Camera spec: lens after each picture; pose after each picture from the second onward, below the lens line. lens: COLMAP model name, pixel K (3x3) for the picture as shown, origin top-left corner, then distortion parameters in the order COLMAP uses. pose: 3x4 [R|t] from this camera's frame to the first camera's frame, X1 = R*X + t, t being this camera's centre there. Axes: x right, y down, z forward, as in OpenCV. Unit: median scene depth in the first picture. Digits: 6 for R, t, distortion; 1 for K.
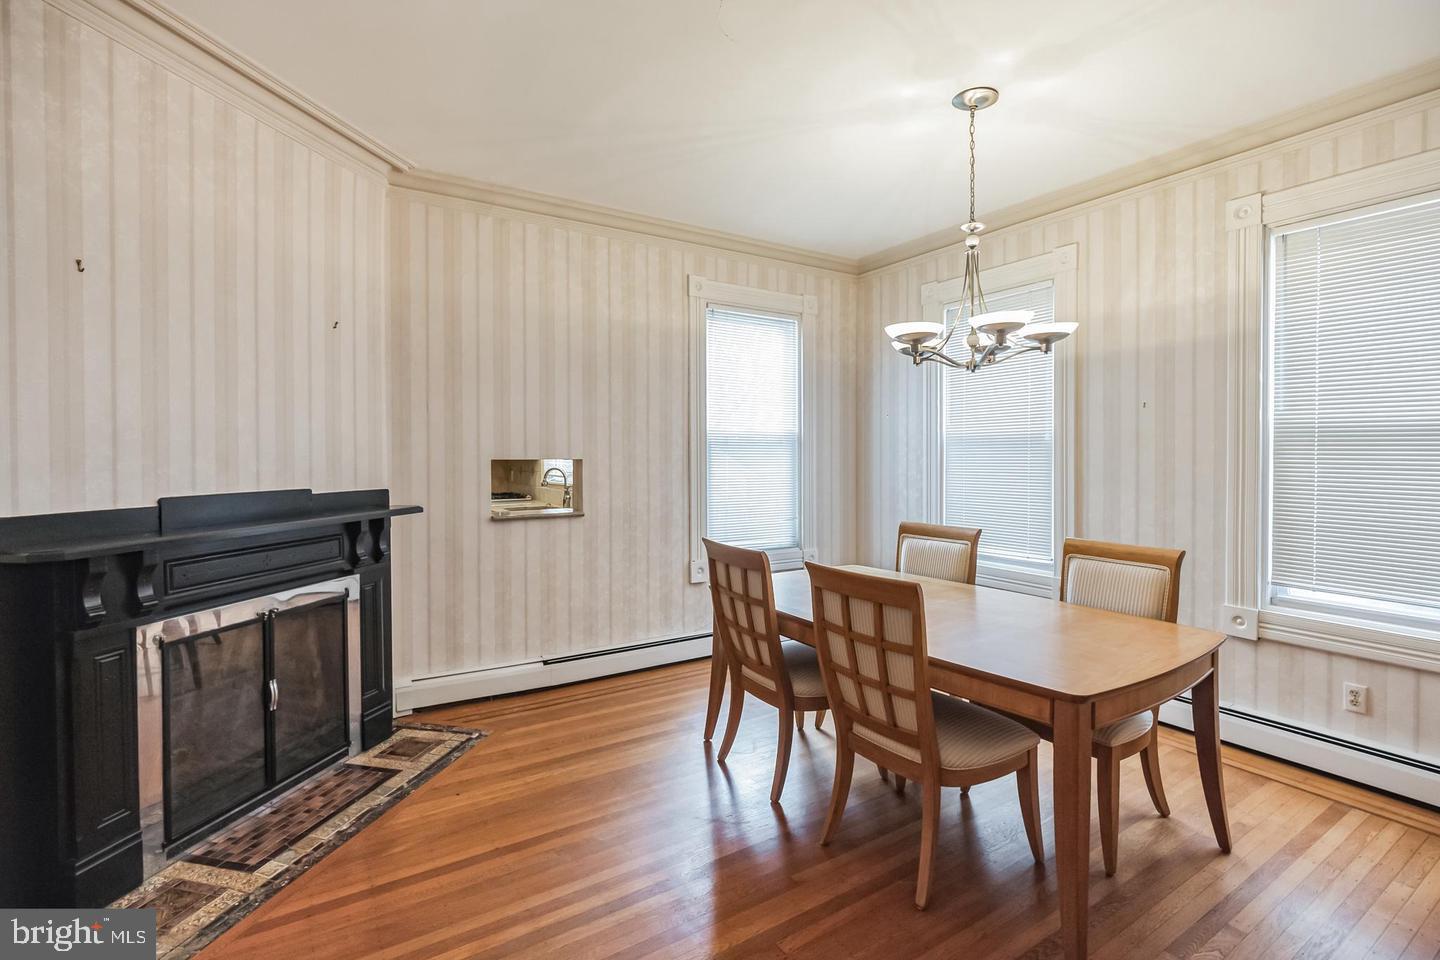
lens RADIAL K [[648.3, 0, 716.7], [0, 648.3, 462.7], [0, 0, 1]] dist [-0.010244, 0.000782]
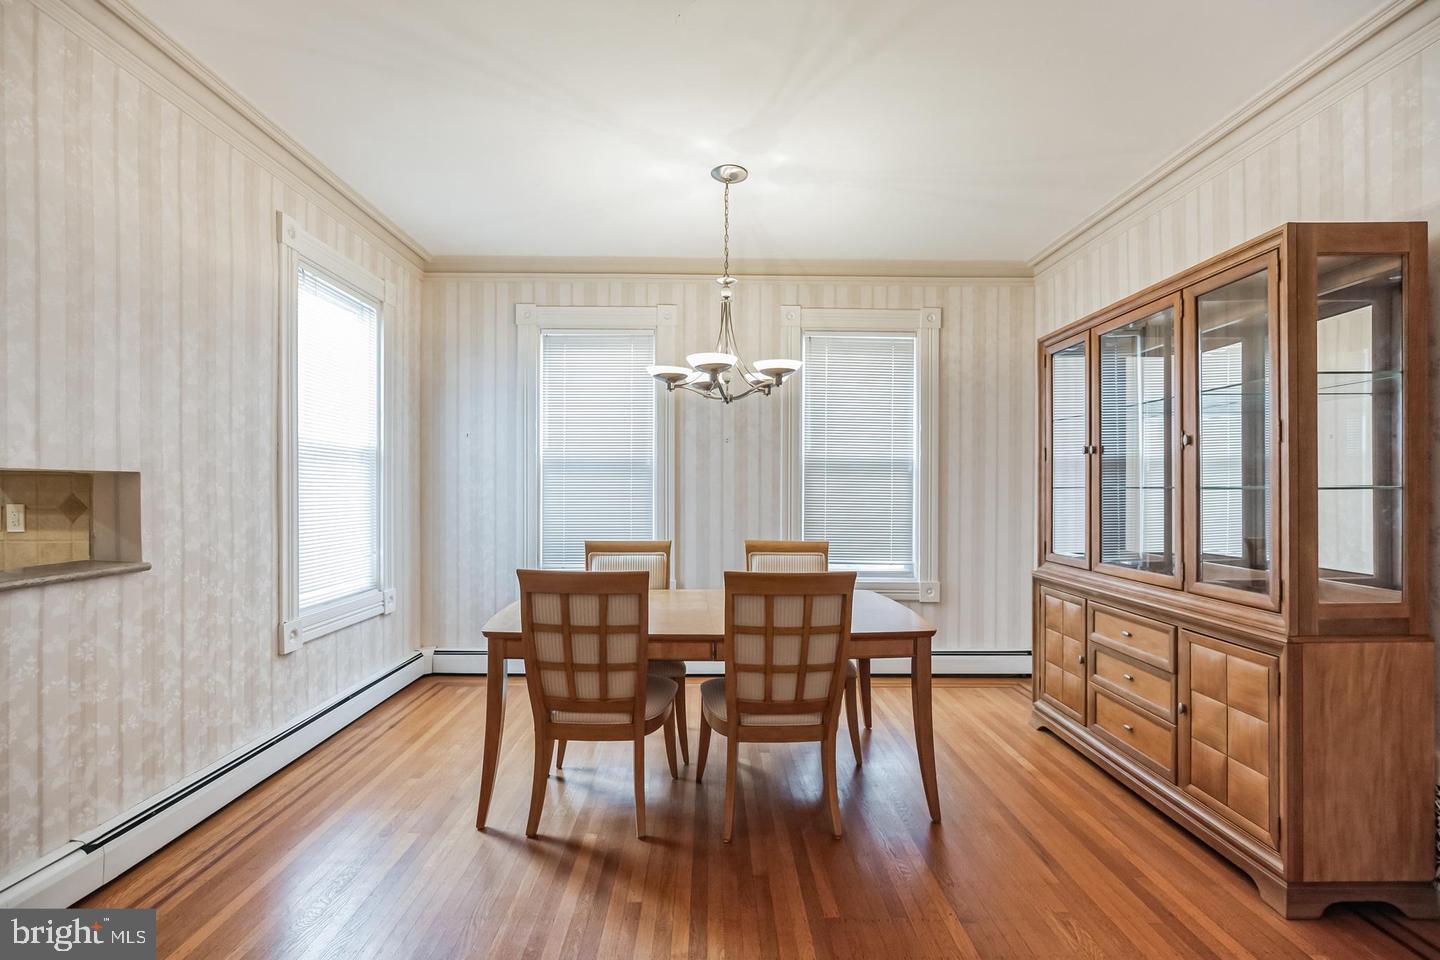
lens RADIAL K [[657.8, 0, 706.3], [0, 657.8, 488.1], [0, 0, 1]] dist [-0.012414, 0.000456]
pose [[0.533017, 0.003405, 0.846098, -0.481501], [0.004770, 0.999964, -0.007030, 0.017214], [-0.846091, 0.007783, 0.532982, 0.296360]]
